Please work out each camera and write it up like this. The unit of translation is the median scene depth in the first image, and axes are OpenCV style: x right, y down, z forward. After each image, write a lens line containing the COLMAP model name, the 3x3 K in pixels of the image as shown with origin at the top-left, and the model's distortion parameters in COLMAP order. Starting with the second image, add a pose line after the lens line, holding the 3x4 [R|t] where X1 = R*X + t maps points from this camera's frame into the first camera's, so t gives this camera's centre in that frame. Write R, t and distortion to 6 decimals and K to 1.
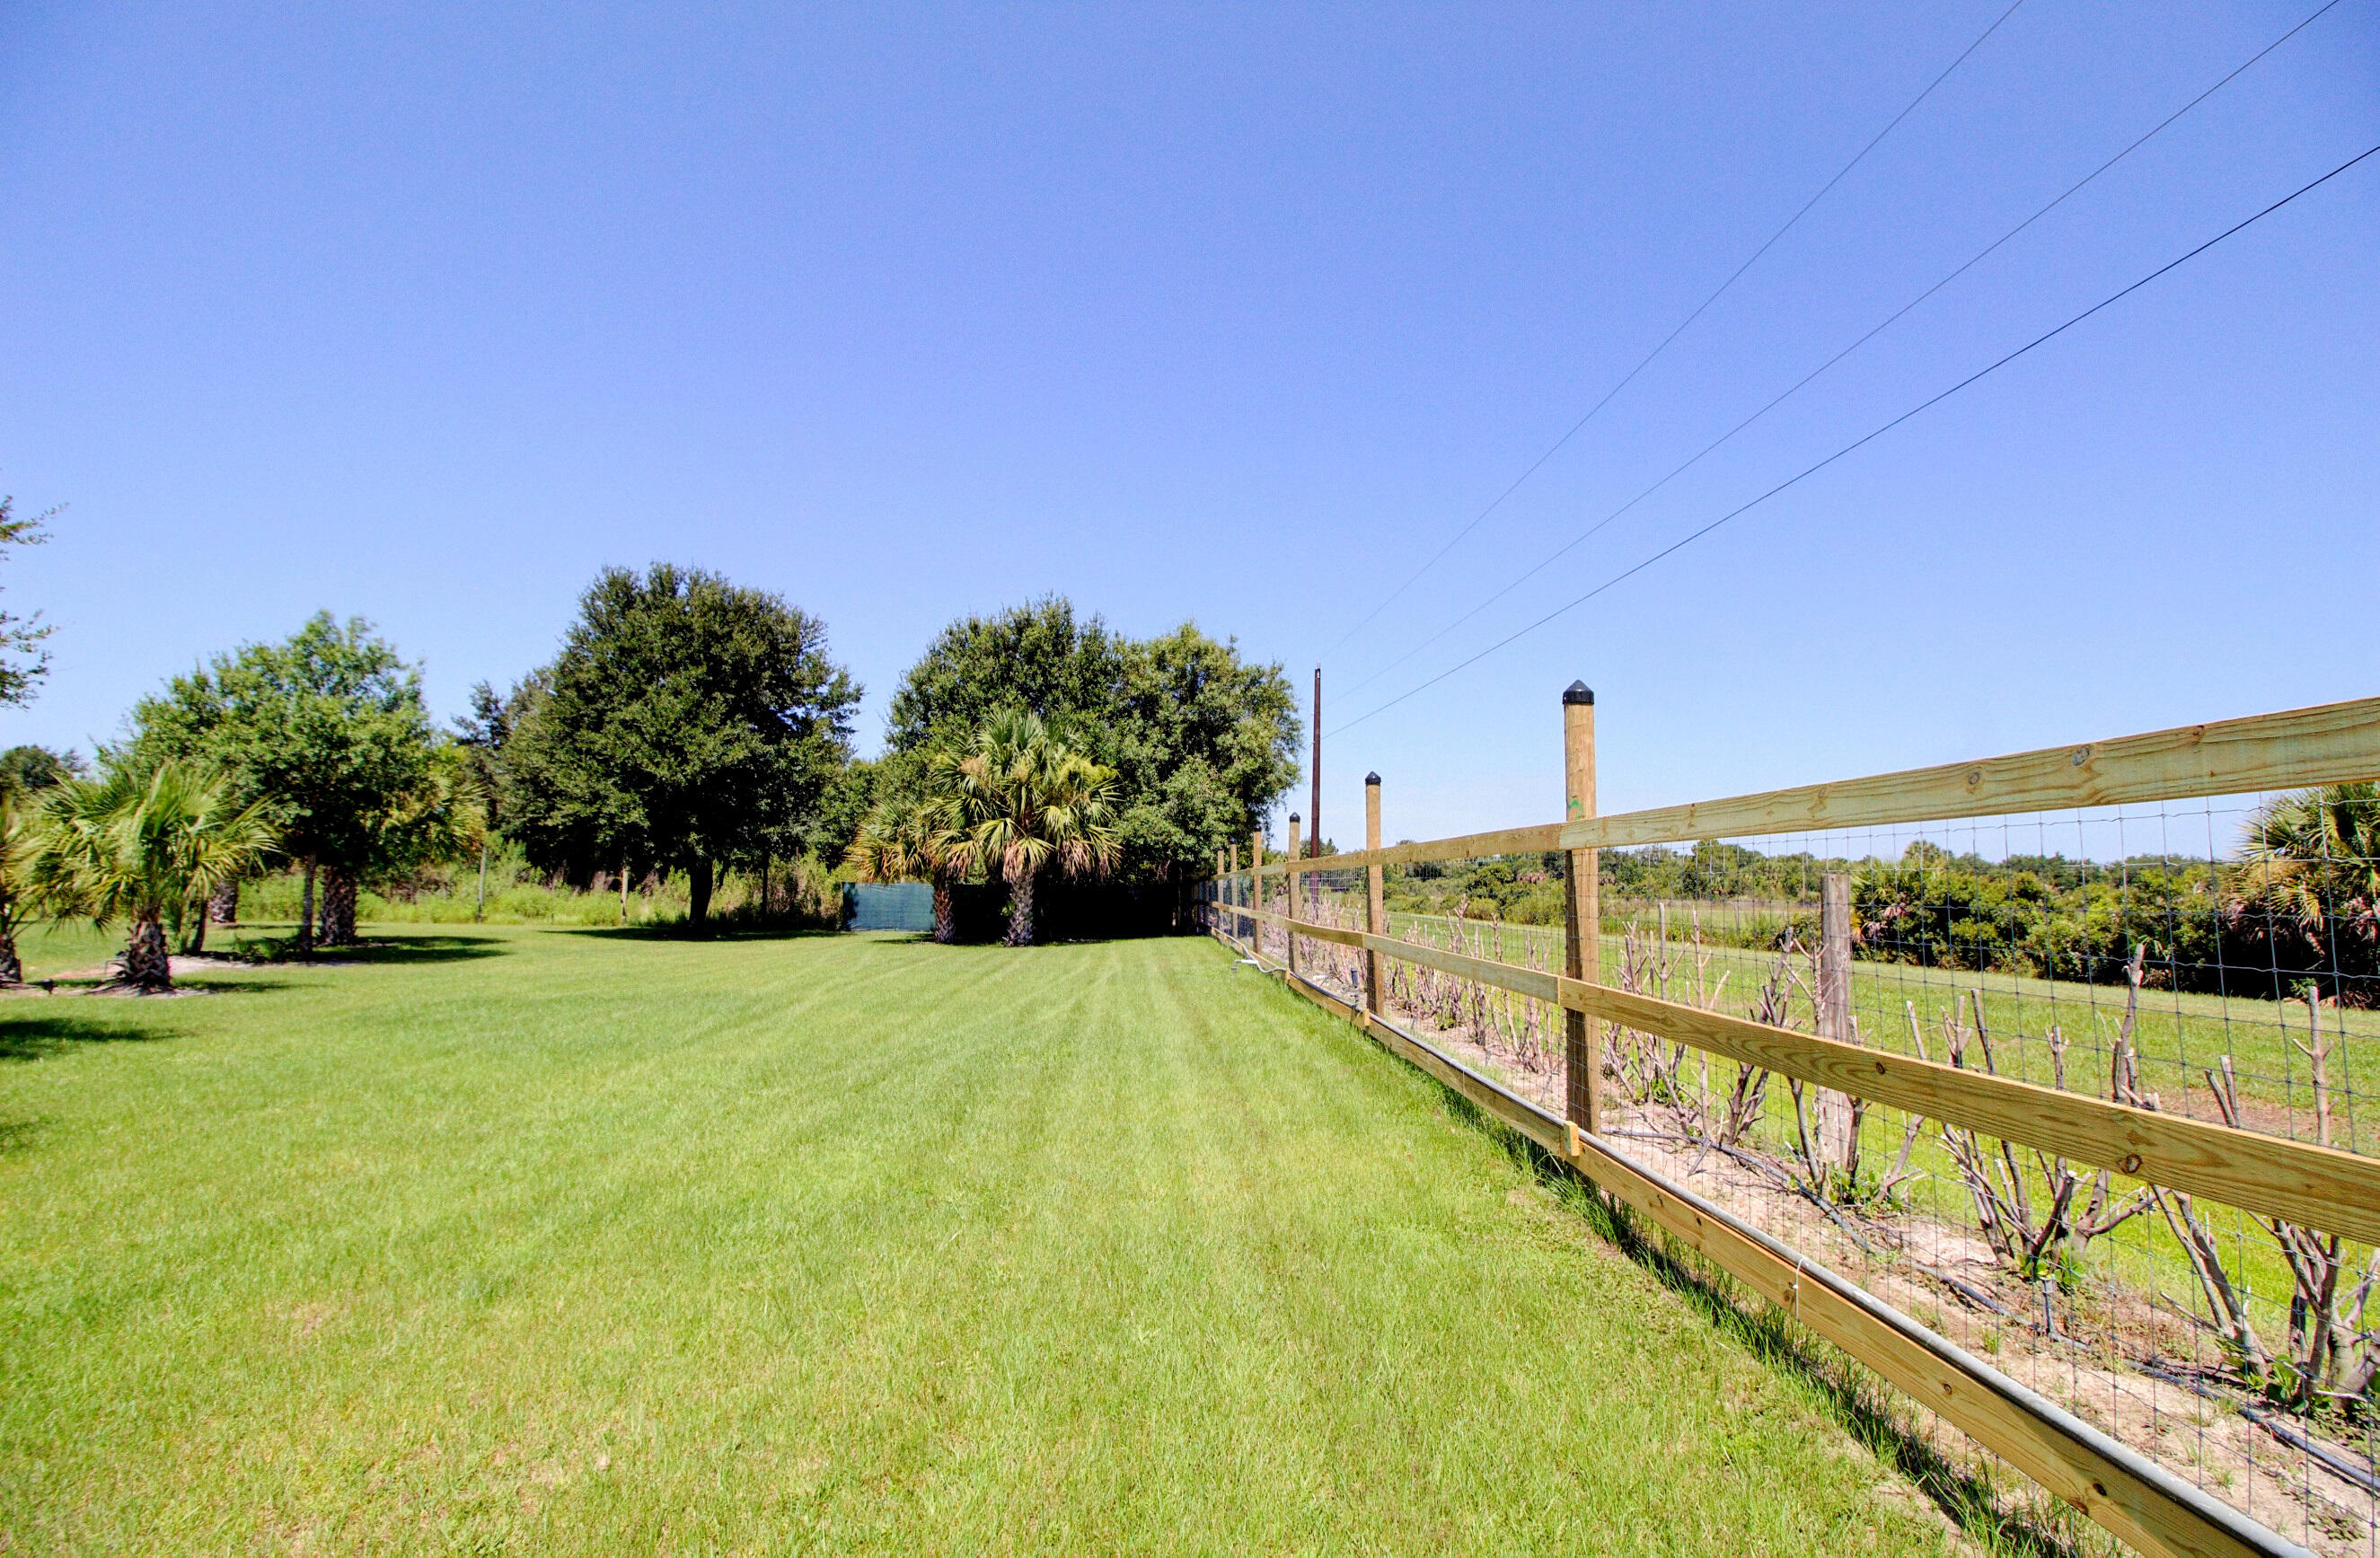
lens RADIAL K [[1161.8, 0, 1192.7], [0, 1161.8, 774.5], [0, 0, 1]] dist [0.000321, 0.000014]
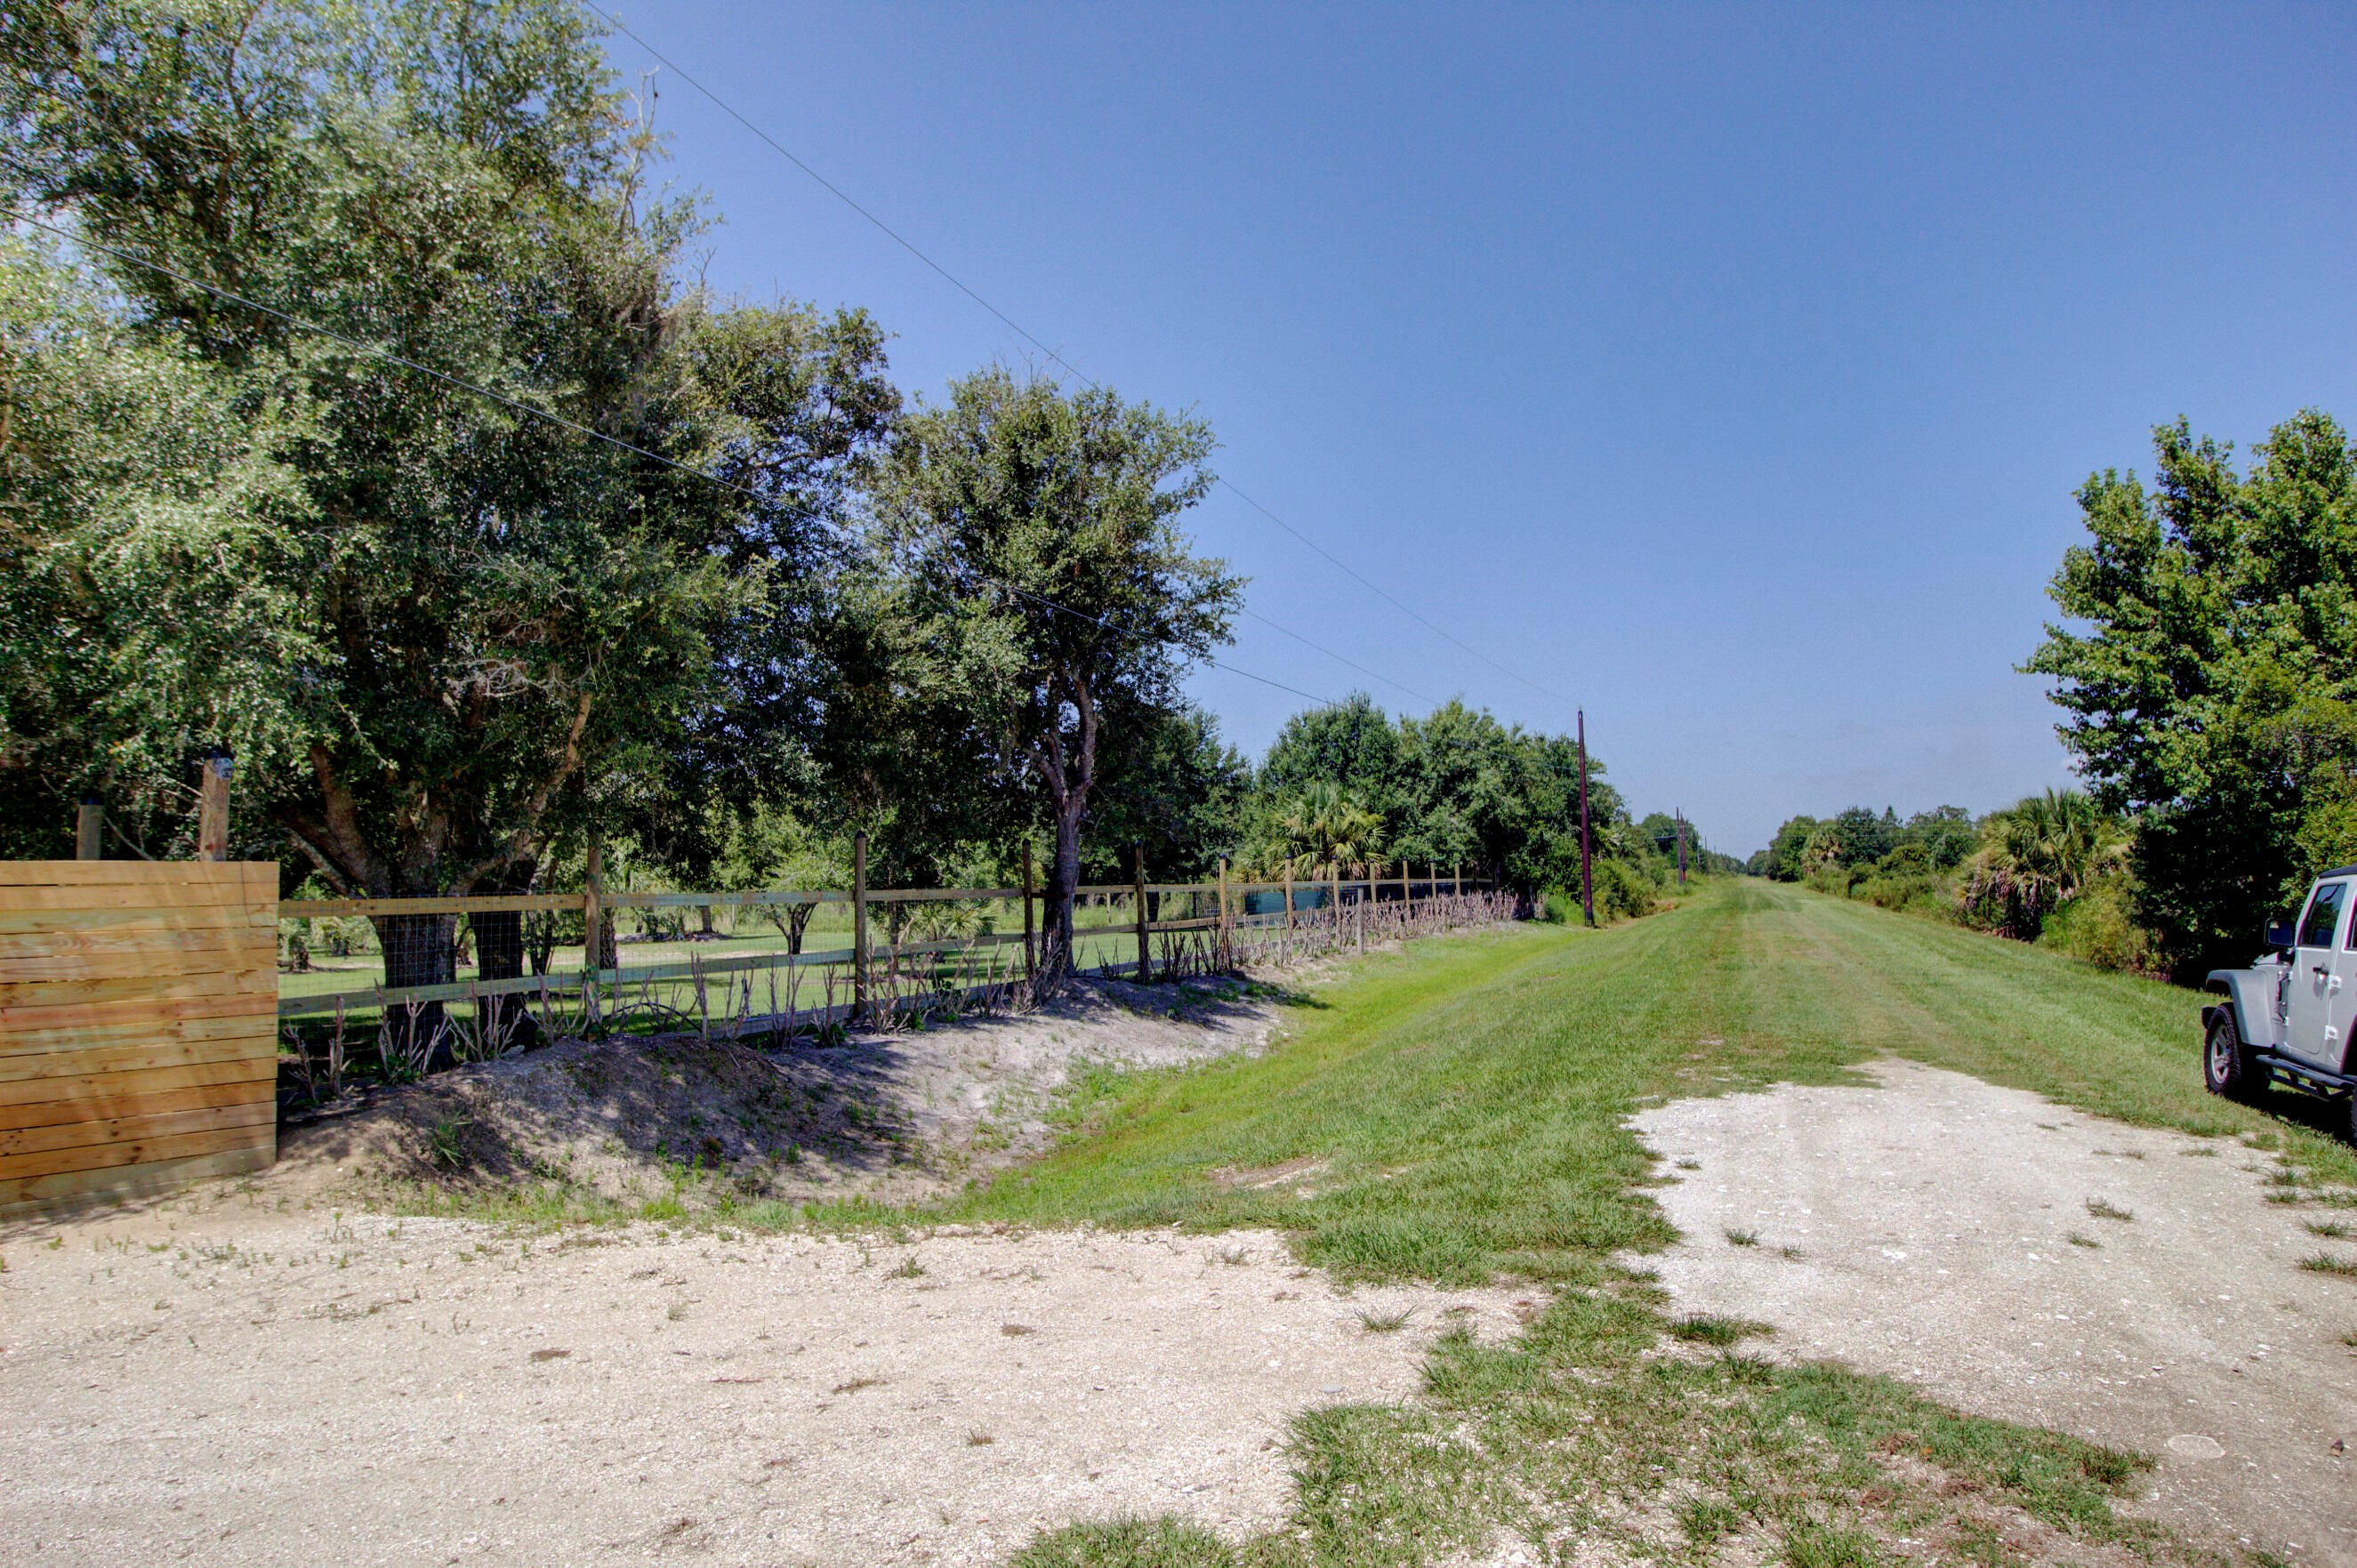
lens RADIAL K [[1377.2, 0, 1181.0], [0, 1377.2, 792.0], [0, 0, 1]] dist [-0.000916, -0.001079]
pose [[0.921893, -0.070690, -0.380940, 0.375802], [0.082246, 0.996512, 0.014119, -0.081785], [0.378613, -0.044347, 0.924492, -0.796996]]
